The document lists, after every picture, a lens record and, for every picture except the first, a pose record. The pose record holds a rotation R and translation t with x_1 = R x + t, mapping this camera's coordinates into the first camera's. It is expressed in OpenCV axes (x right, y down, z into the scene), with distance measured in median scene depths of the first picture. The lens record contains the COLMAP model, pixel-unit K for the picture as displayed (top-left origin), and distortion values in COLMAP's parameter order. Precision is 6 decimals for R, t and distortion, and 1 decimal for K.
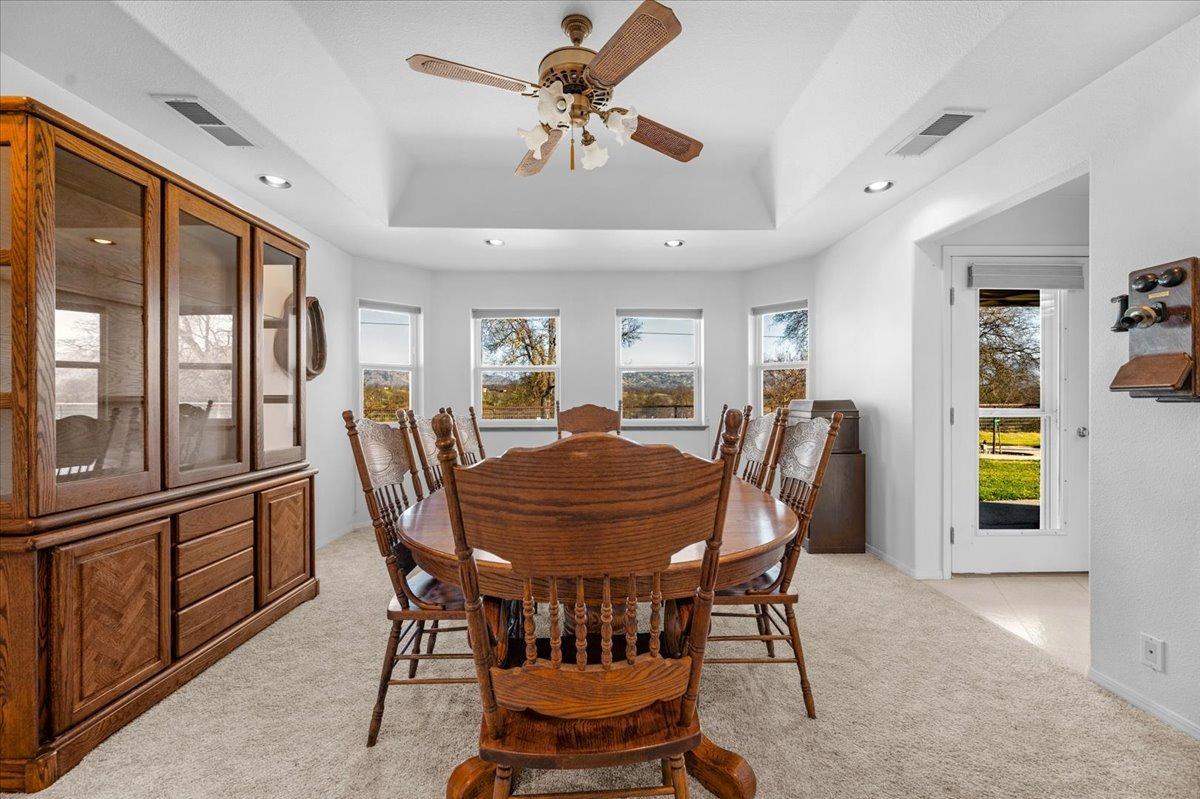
lens RADIAL K [[476.8, 0, 600.0], [0, 476.8, 399.5], [0, 0, 1]] dist [0.000109, -0.000093]
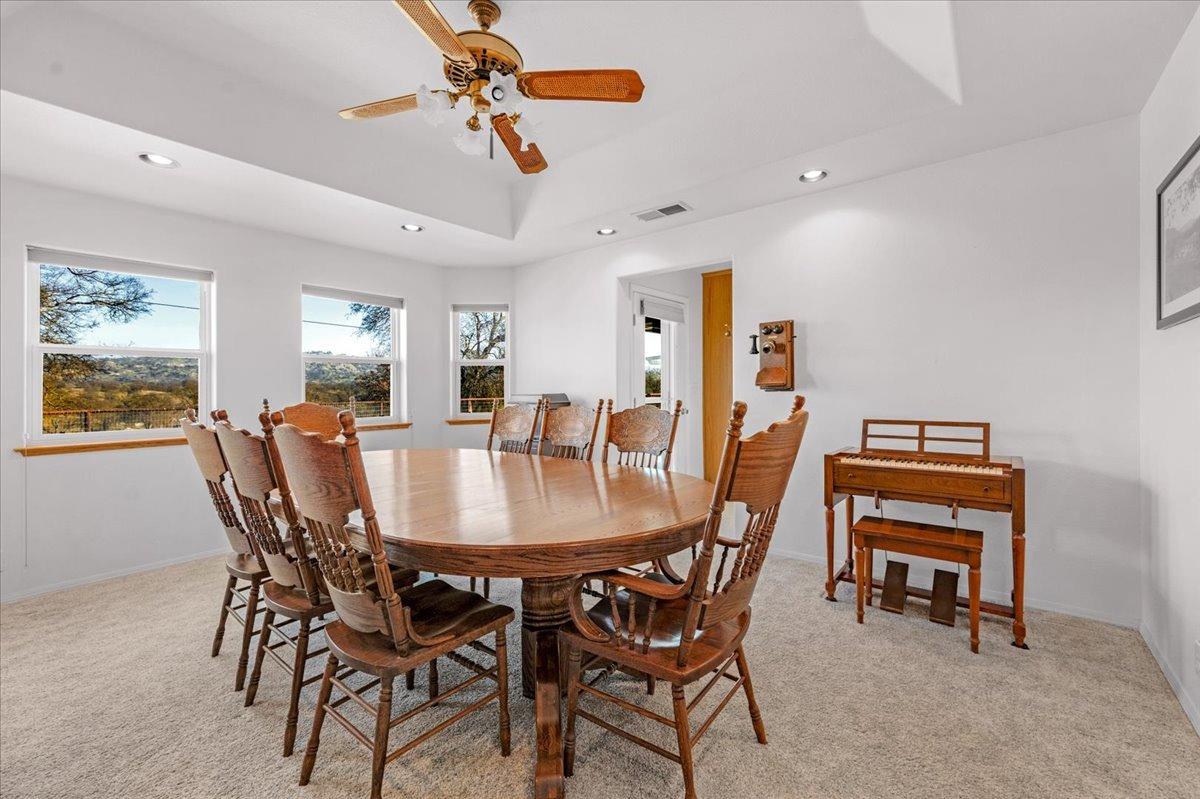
lens RADIAL K [[507.9, 0, 598.1], [0, 507.9, 407.4], [0, 0, 1]] dist [-0.001896, -0.000094]
pose [[0.634984, -0.031745, 0.771873, -0.517676], [0.014869, 0.999472, 0.028873, 0.002257], [-0.772382, -0.006856, 0.635121, 0.112451]]
